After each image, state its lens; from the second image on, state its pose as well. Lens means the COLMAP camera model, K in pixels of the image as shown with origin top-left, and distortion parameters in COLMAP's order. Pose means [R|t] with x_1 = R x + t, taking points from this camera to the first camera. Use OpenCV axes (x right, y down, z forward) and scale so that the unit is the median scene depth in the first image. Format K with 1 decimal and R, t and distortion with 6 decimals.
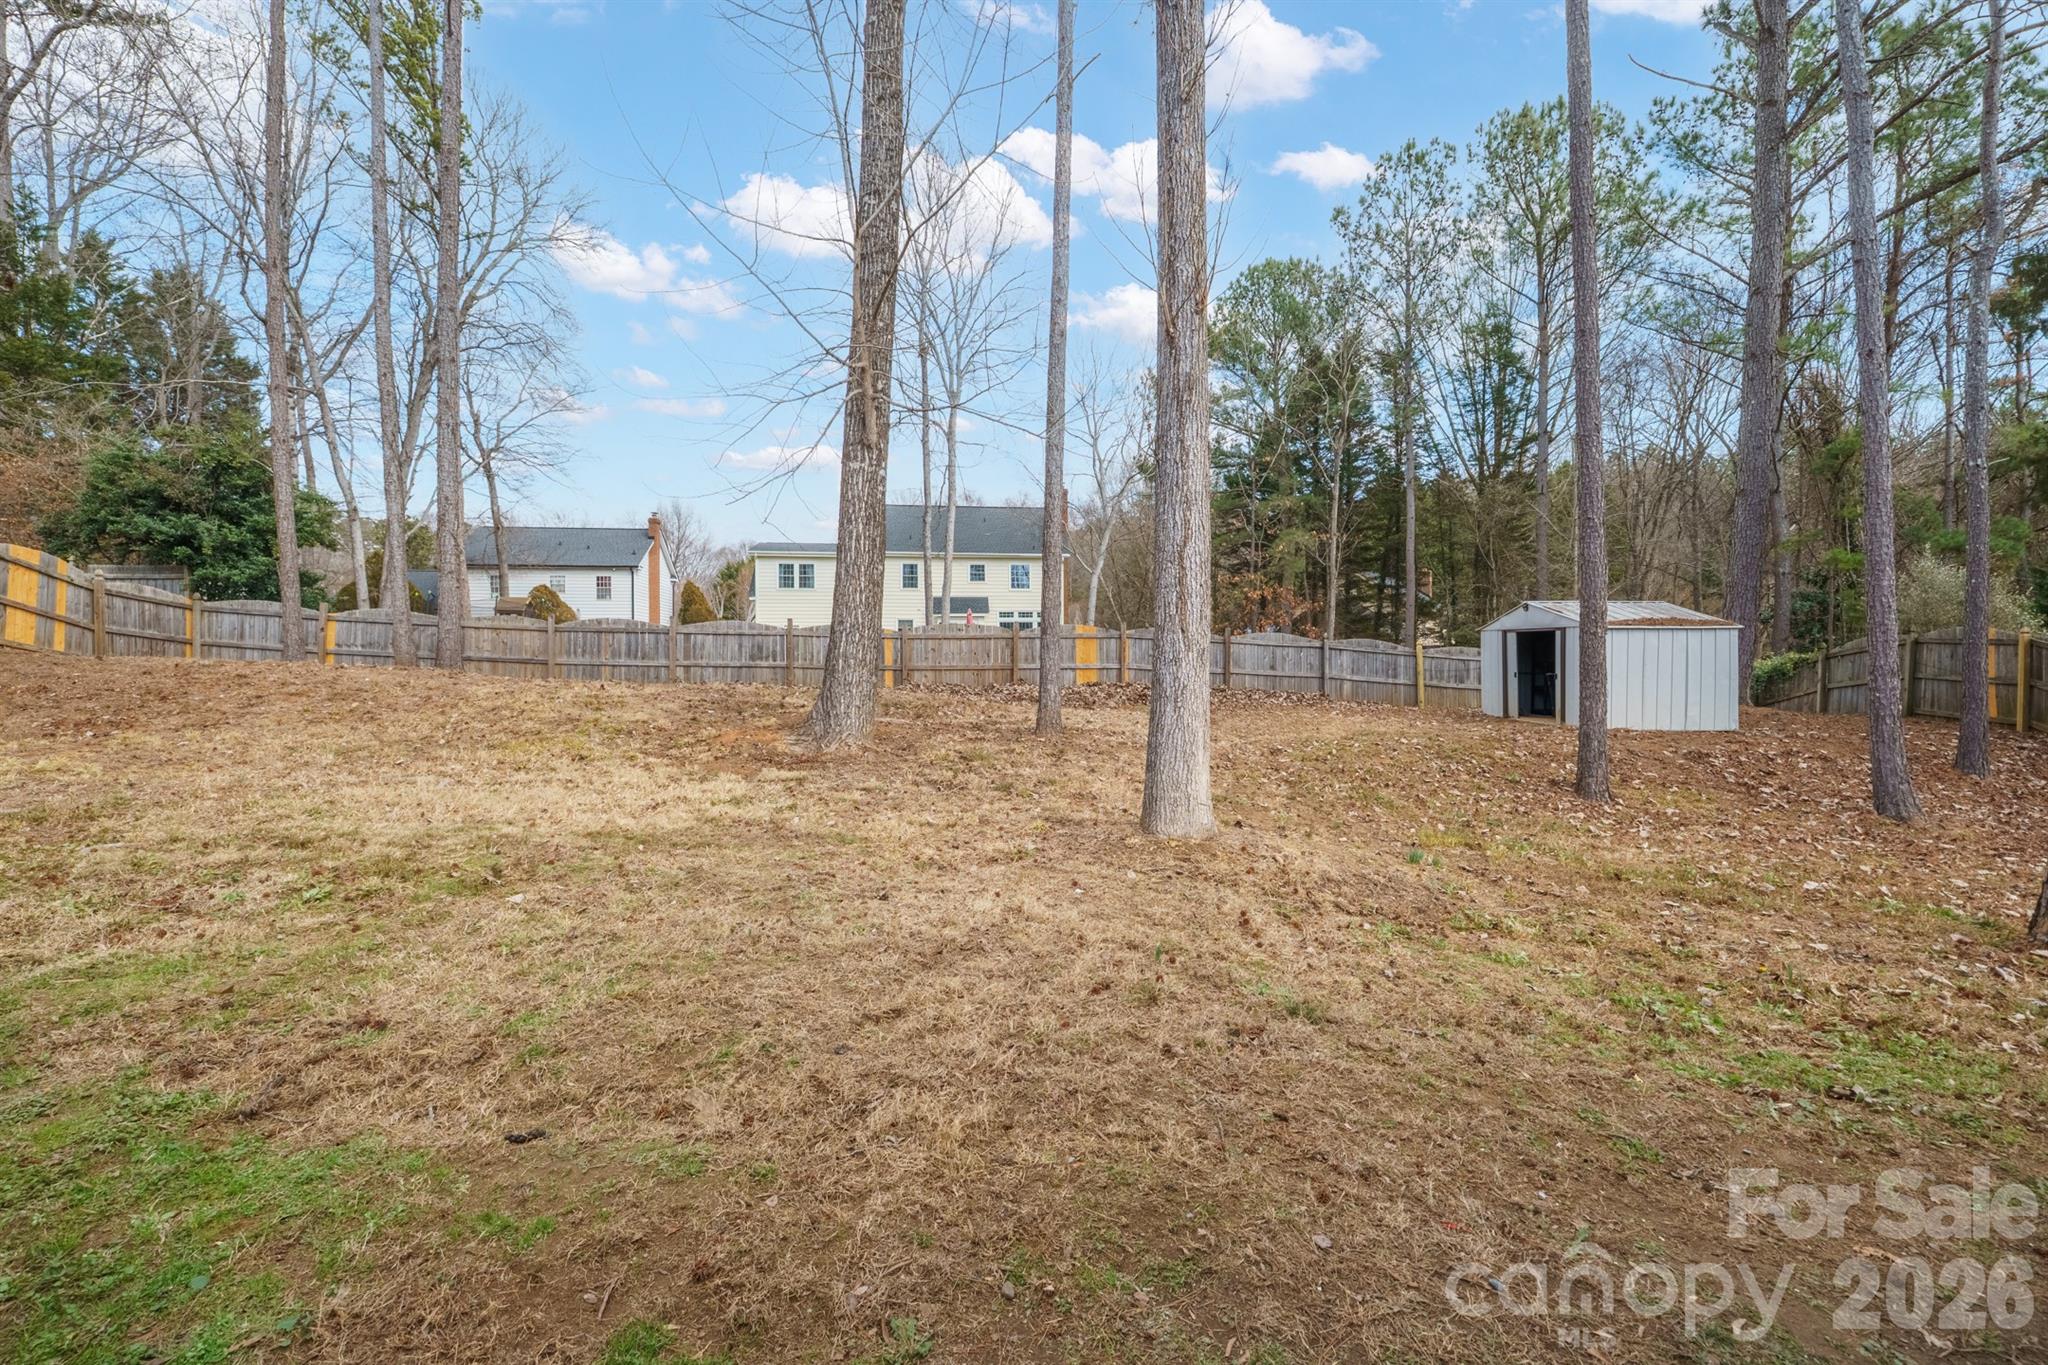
lens RADIAL K [[865.5, 0, 1029.5], [0, 865.5, 677.2], [0, 0, 1]] dist [-0.006943, 0.000329]
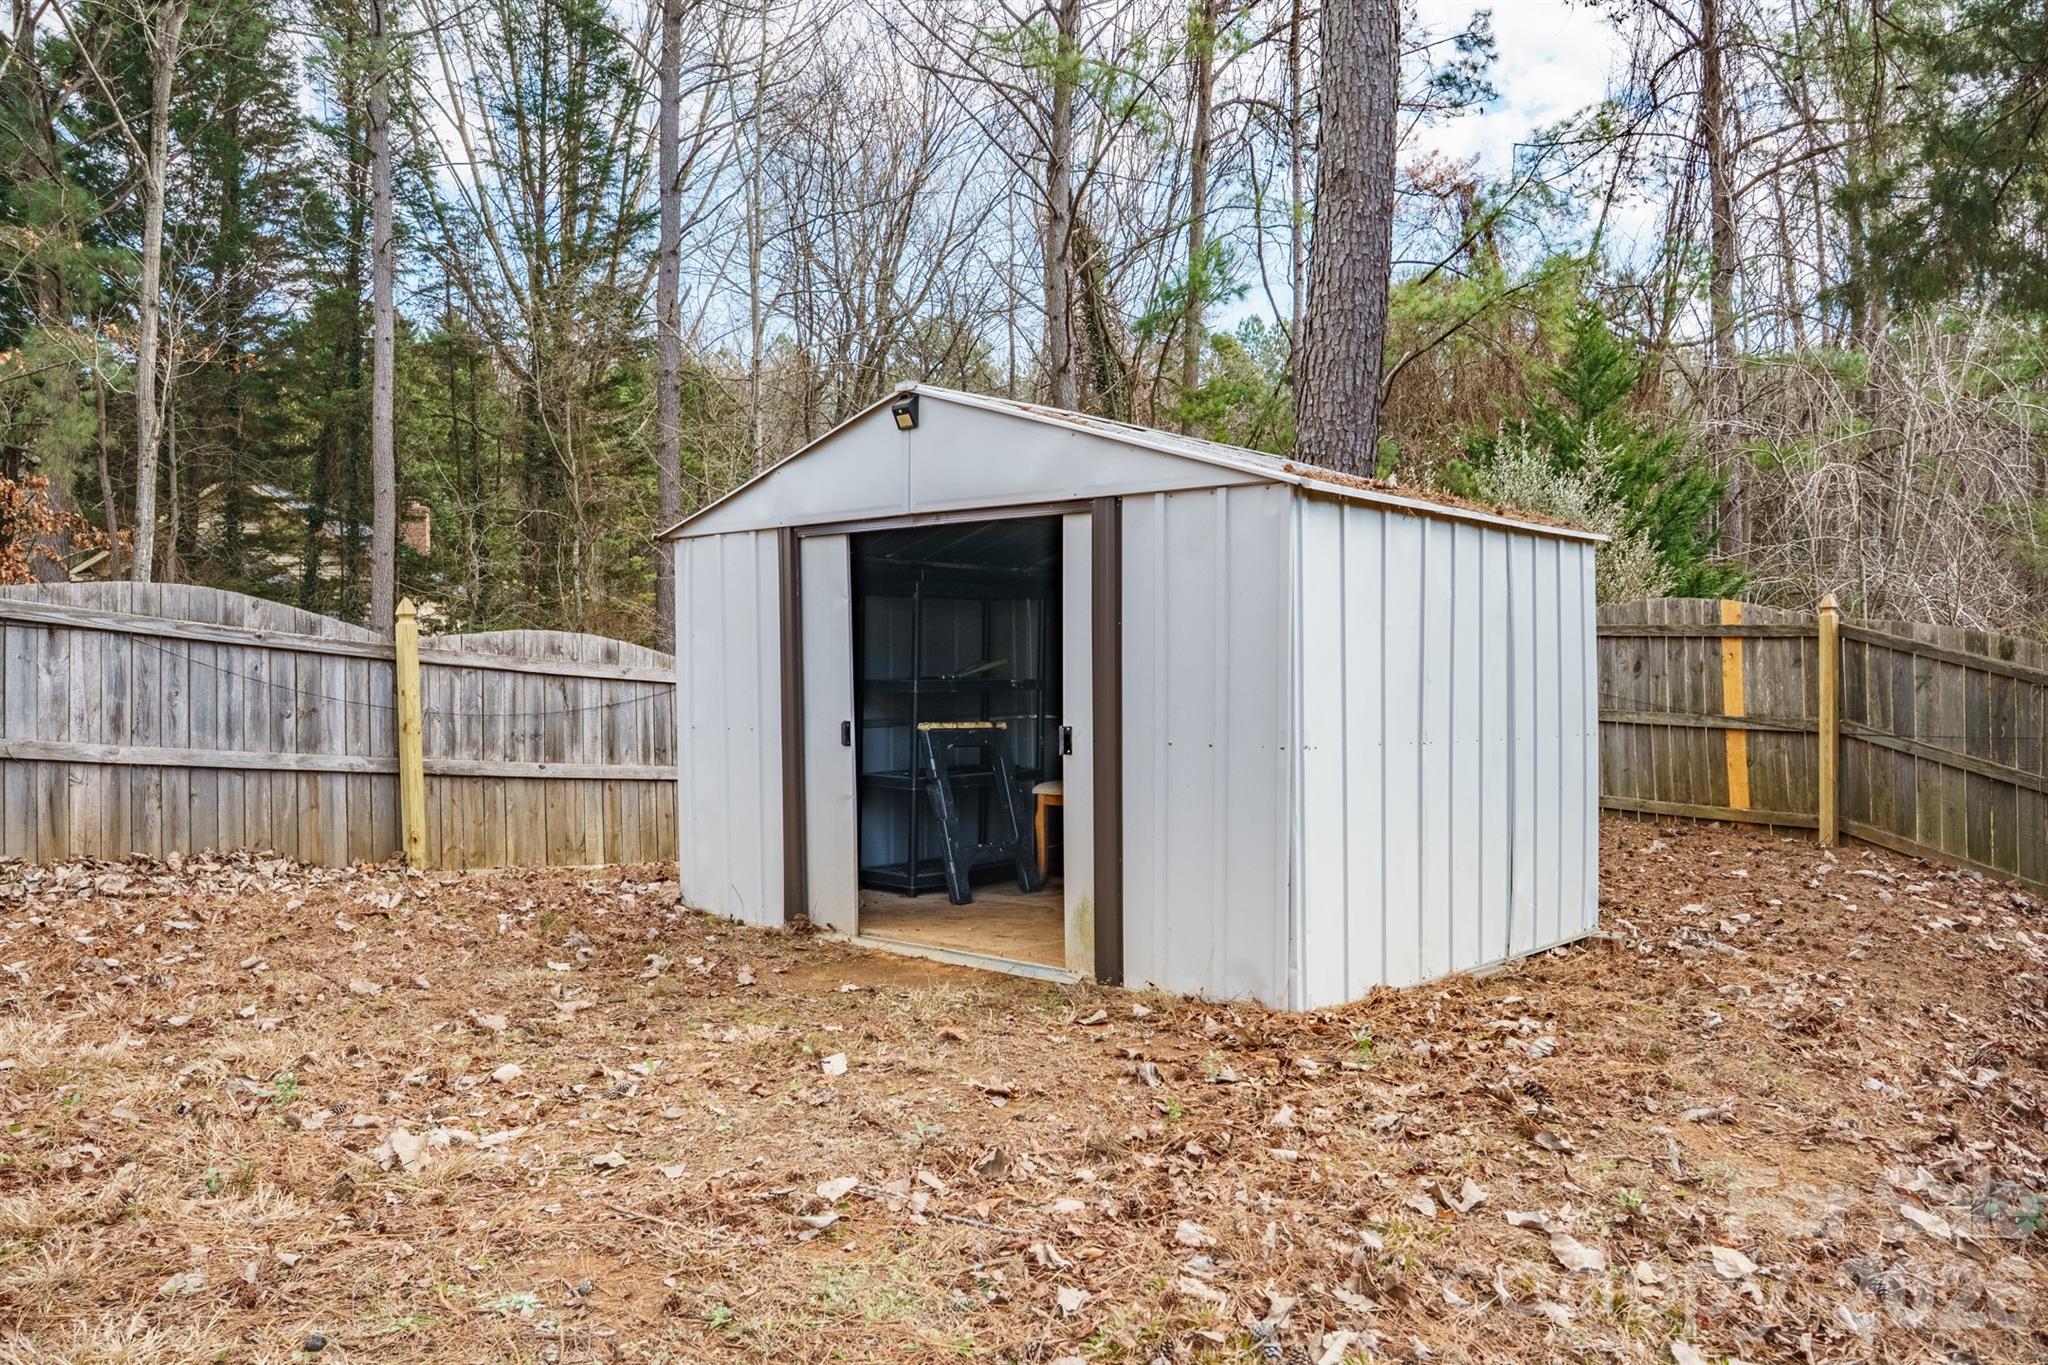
lens RADIAL K [[1523.8, 0, 1024.0], [0, 1523.8, 682.5], [0, 0, 1]] dist [-0.011763, -0.004128]
pose [[0.689078, 0.004457, 0.724673, 0.248684], [0.015892, 0.999648, -0.021259, -0.005449], [-0.724513, 0.026166, 0.688764, 0.552685]]
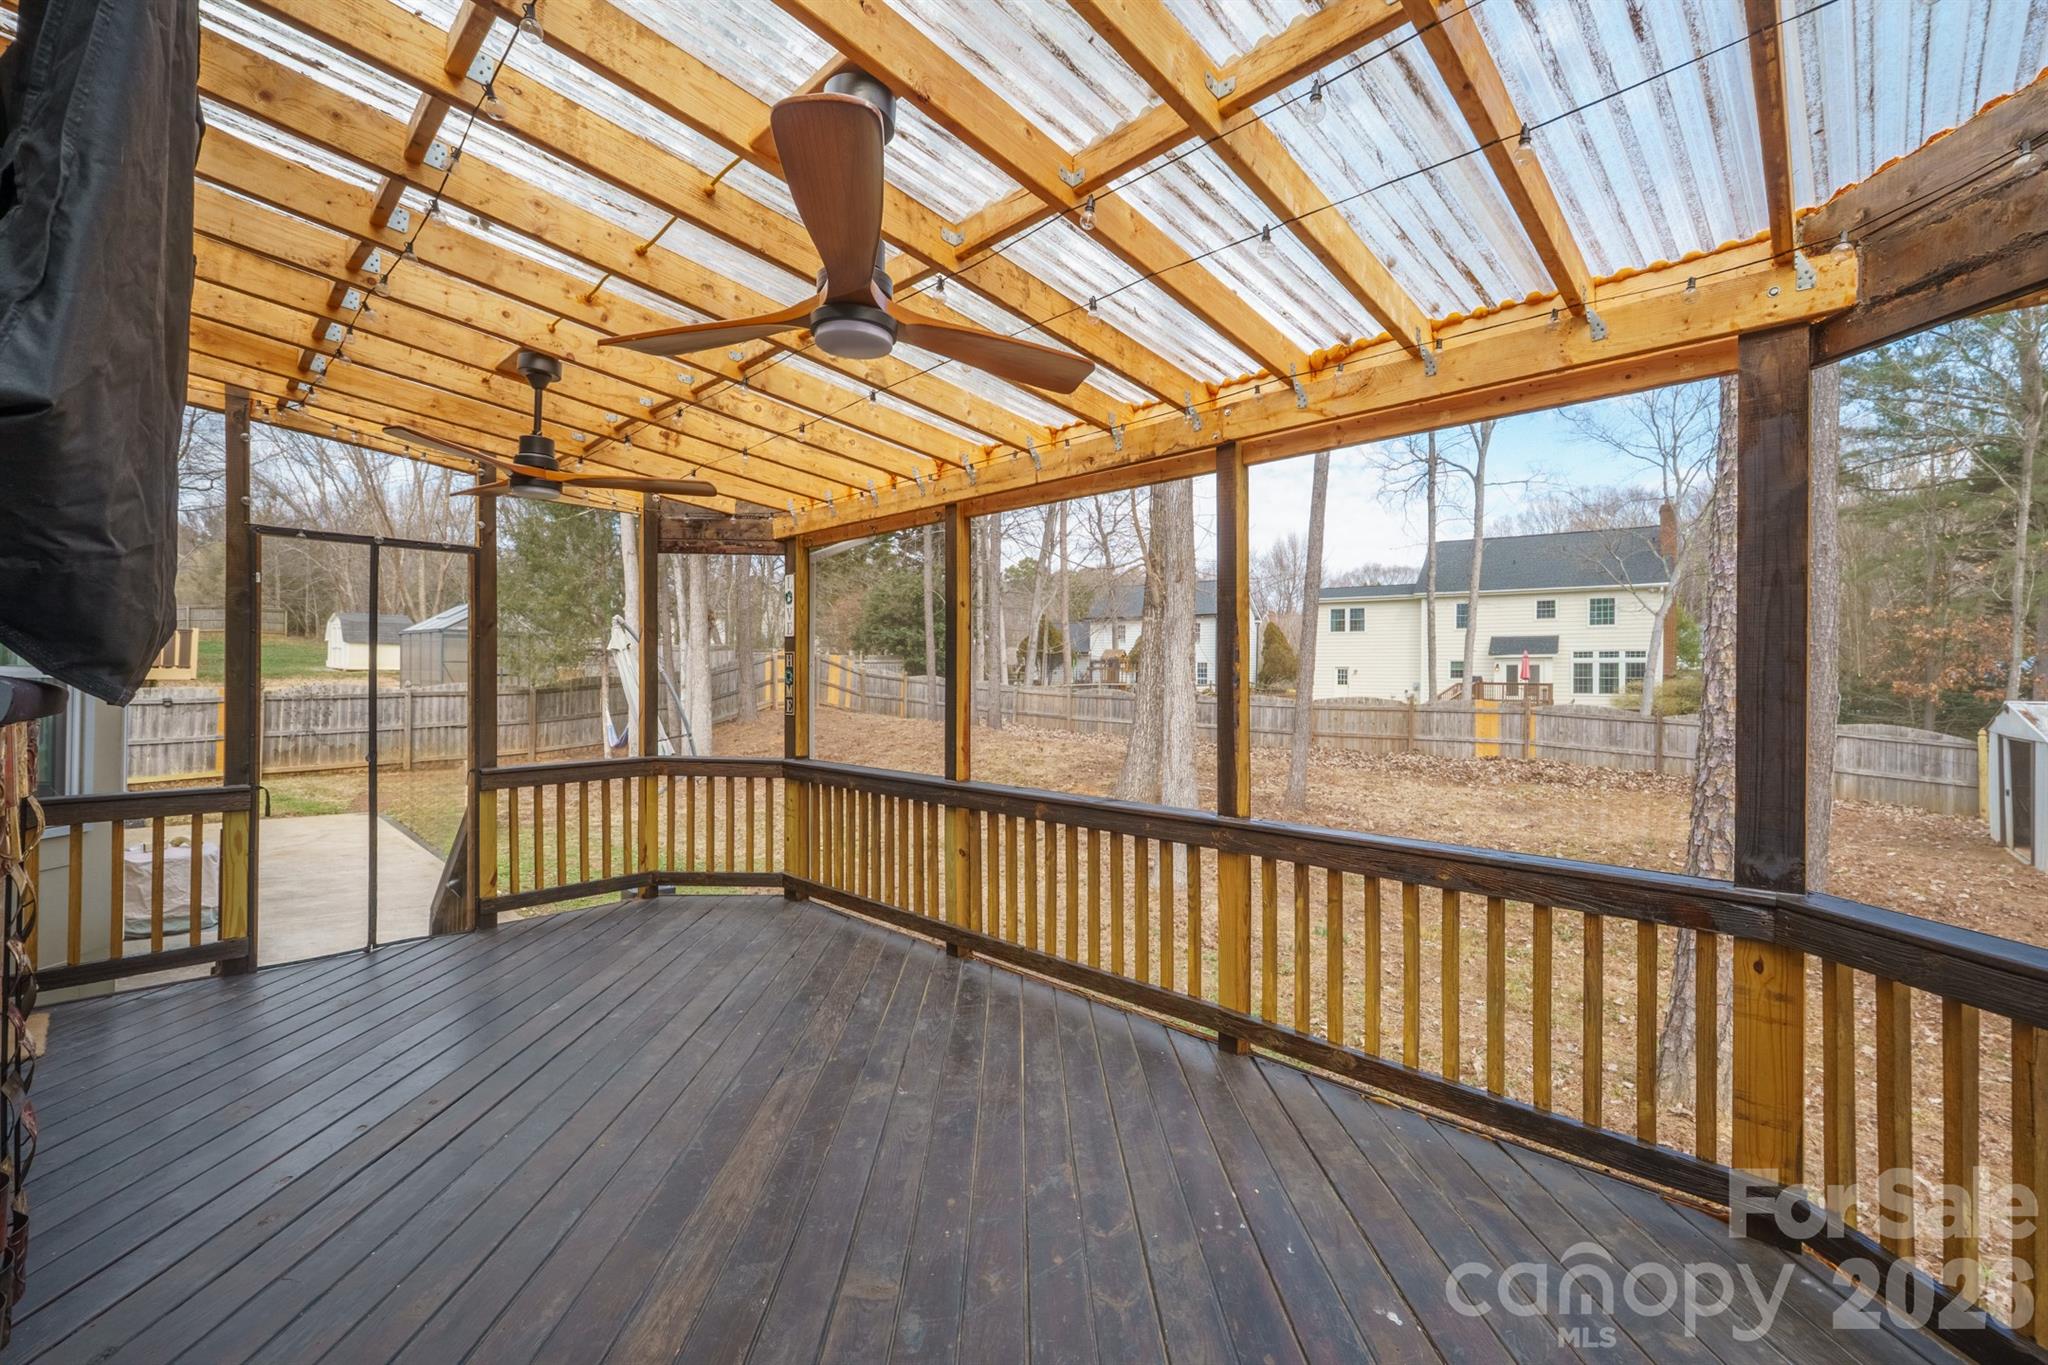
lens RADIAL K [[874.6, 0, 1024.0], [0, 874.6, 682.5], [0, 0, 1]] dist [-0.001430, -0.000347]
pose [[0.747367, 0.013808, -0.664268, 0.329090], [-0.021885, 0.999753, -0.003841, -0.062457], [0.664051, 0.017408, 0.747485, -0.140850]]
